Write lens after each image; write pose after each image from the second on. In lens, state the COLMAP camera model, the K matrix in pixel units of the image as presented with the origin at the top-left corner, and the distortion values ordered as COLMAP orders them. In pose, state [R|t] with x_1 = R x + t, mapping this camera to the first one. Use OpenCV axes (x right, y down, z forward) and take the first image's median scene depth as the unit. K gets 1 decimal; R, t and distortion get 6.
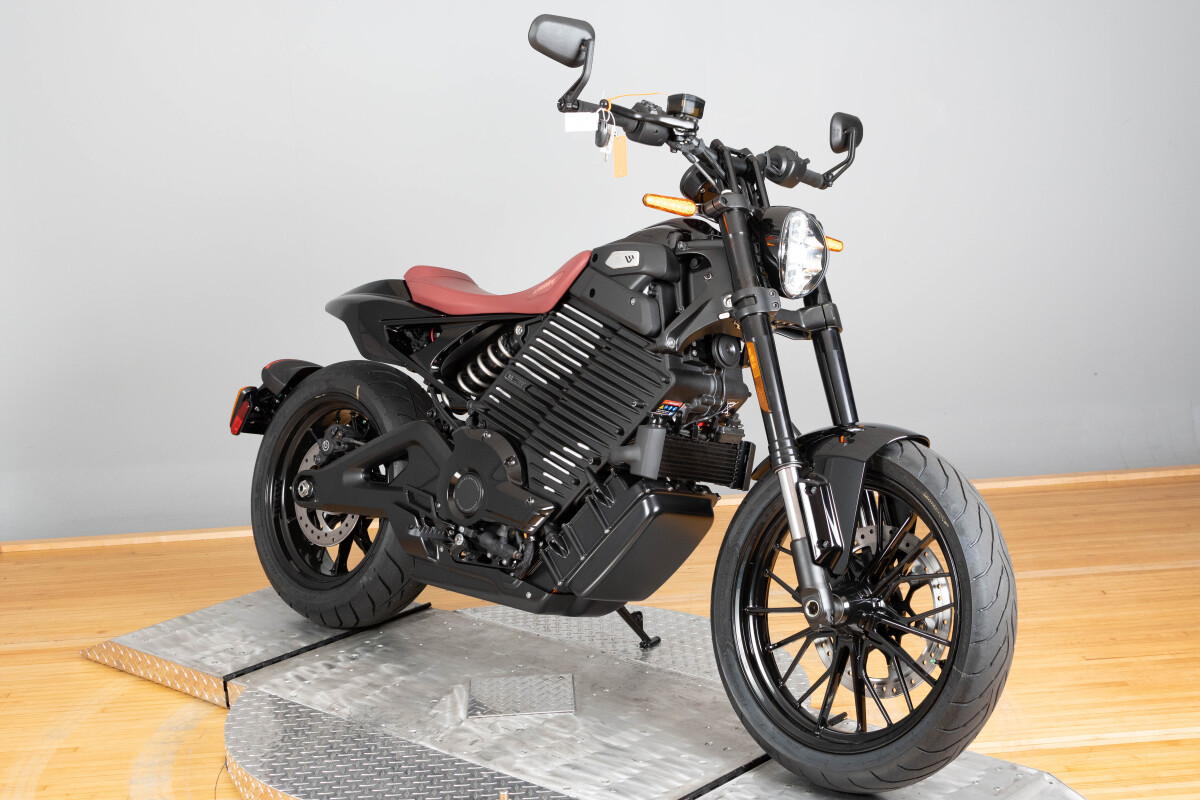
lens RADIAL K [[1827.1, 0, 600.0], [0, 1827.1, 400.0], [0, 0, 1]] dist [-0.011169, 0.109799]
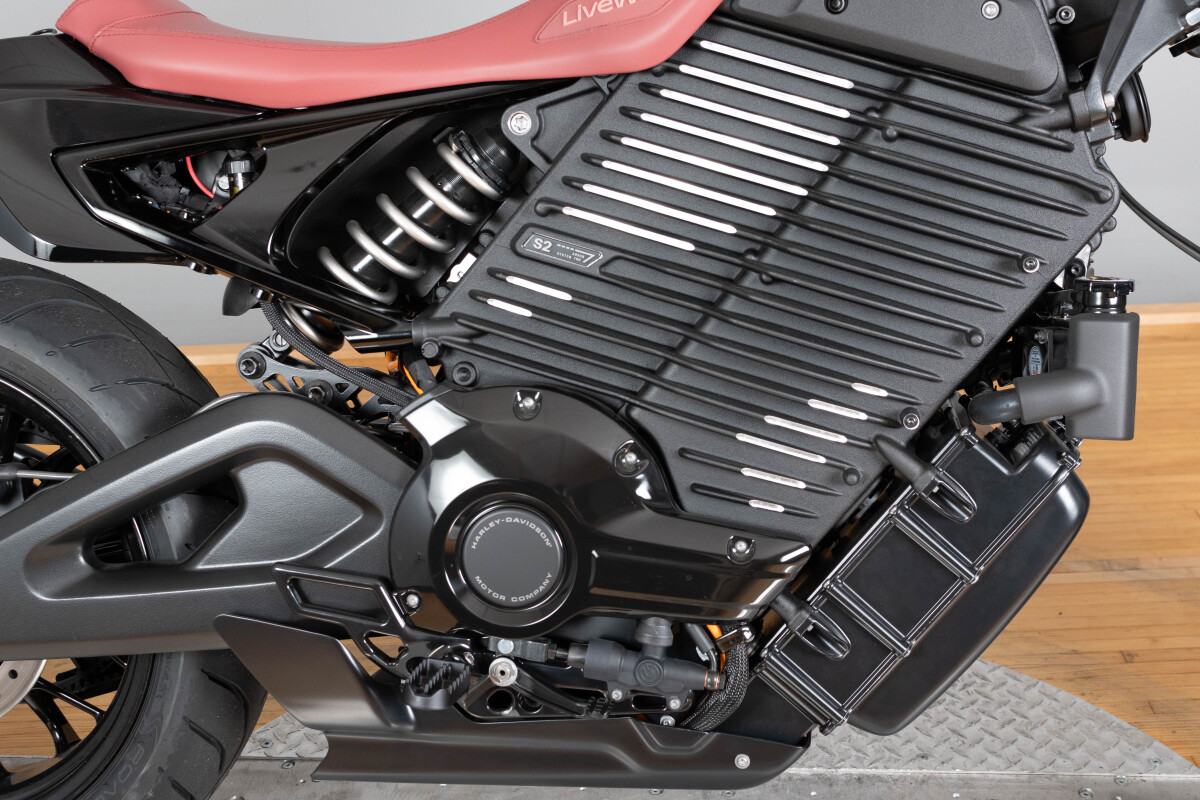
lens RADIAL K [[1827.1, 0, 600.0], [0, 1827.1, 400.0], [0, 0, 1]] dist [-0.011169, 0.109799]
pose [[0.800878, -0.239152, 0.548999, -0.276846], [0.136398, 0.965545, 0.221629, -0.069465], [-0.583086, -0.102616, 0.805904, 0.703513]]
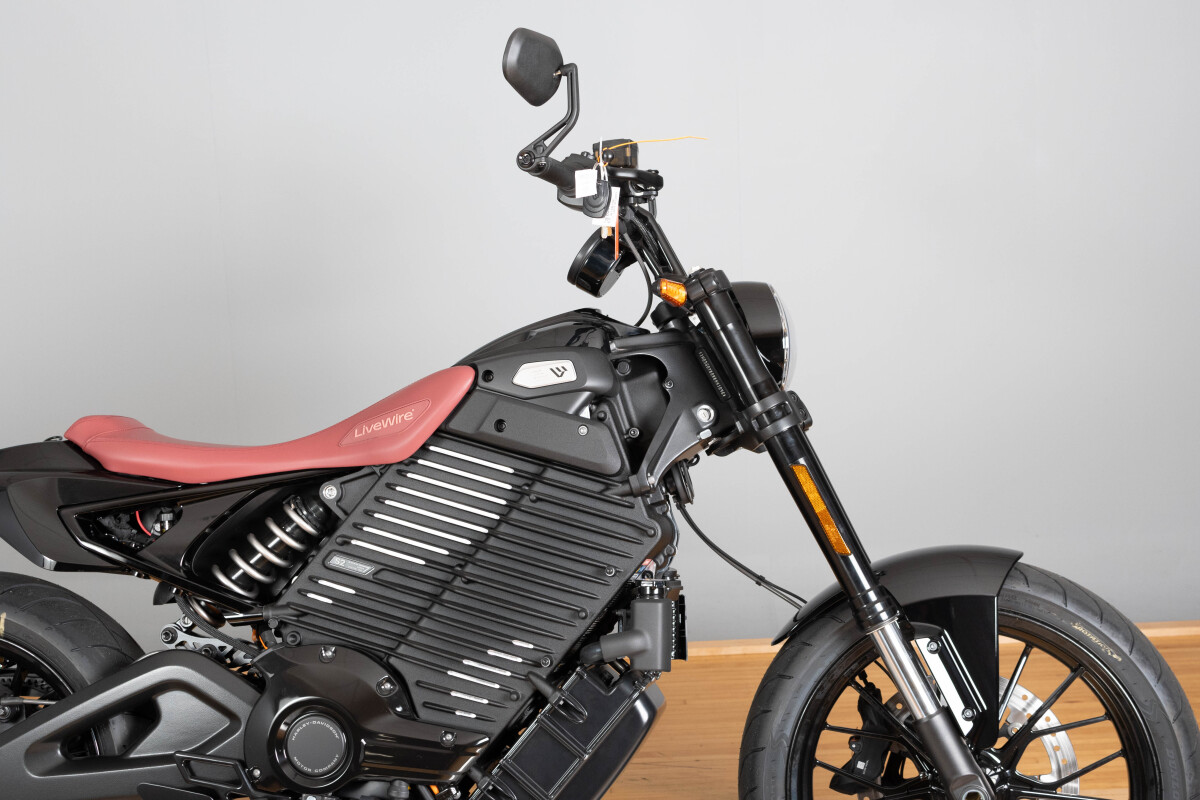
lens RADIAL K [[1827.1, 0, 600.0], [0, 1827.1, 400.0], [0, 0, 1]] dist [-0.011169, 0.109799]
pose [[0.792766, -0.115695, 0.598445, -0.391218], [0.132487, 0.991054, 0.016090, -0.074217], [-0.594953, 0.066530, 0.801002, 0.411369]]
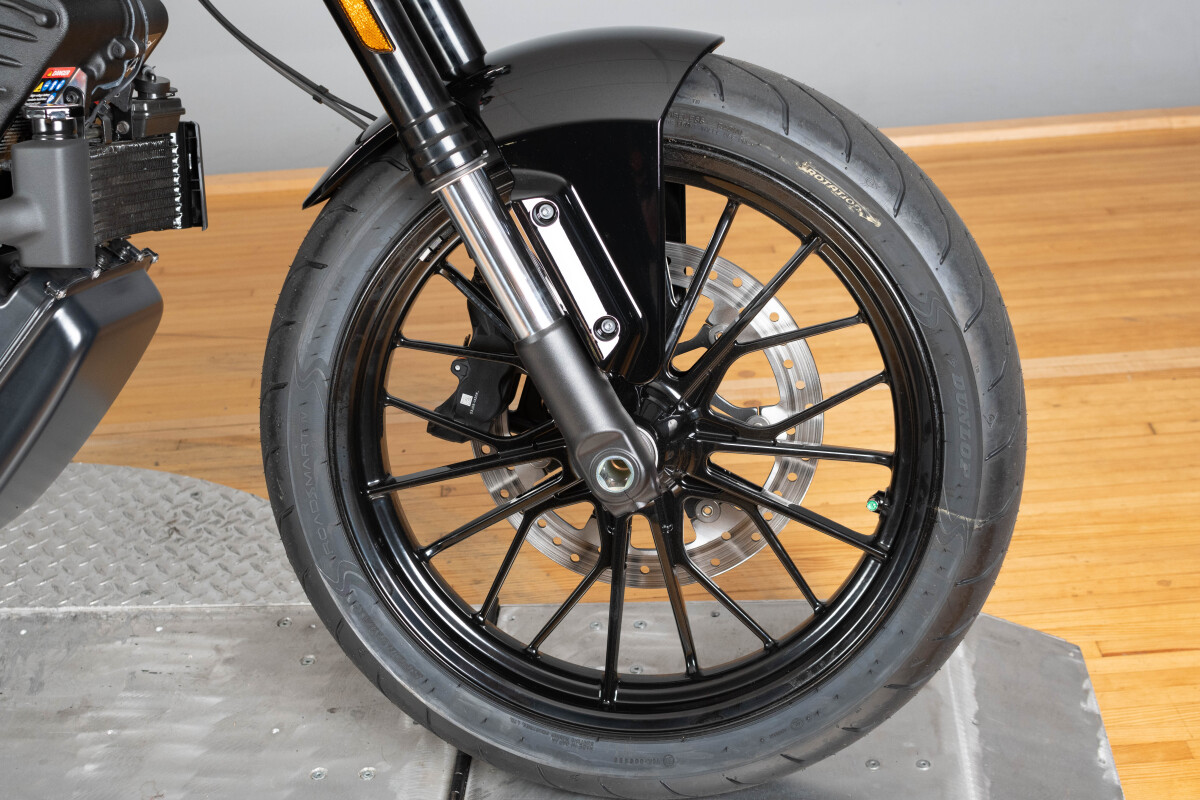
lens RADIAL K [[1827.1, 0, 600.0], [0, 1827.1, 400.0], [0, 0, 1]] dist [-0.011169, 0.109799]
pose [[0.781843, -0.301741, 0.545595, -0.109057], [0.157972, 0.942404, 0.294820, -0.030101], [-0.603131, -0.144314, 0.784479, 0.574550]]
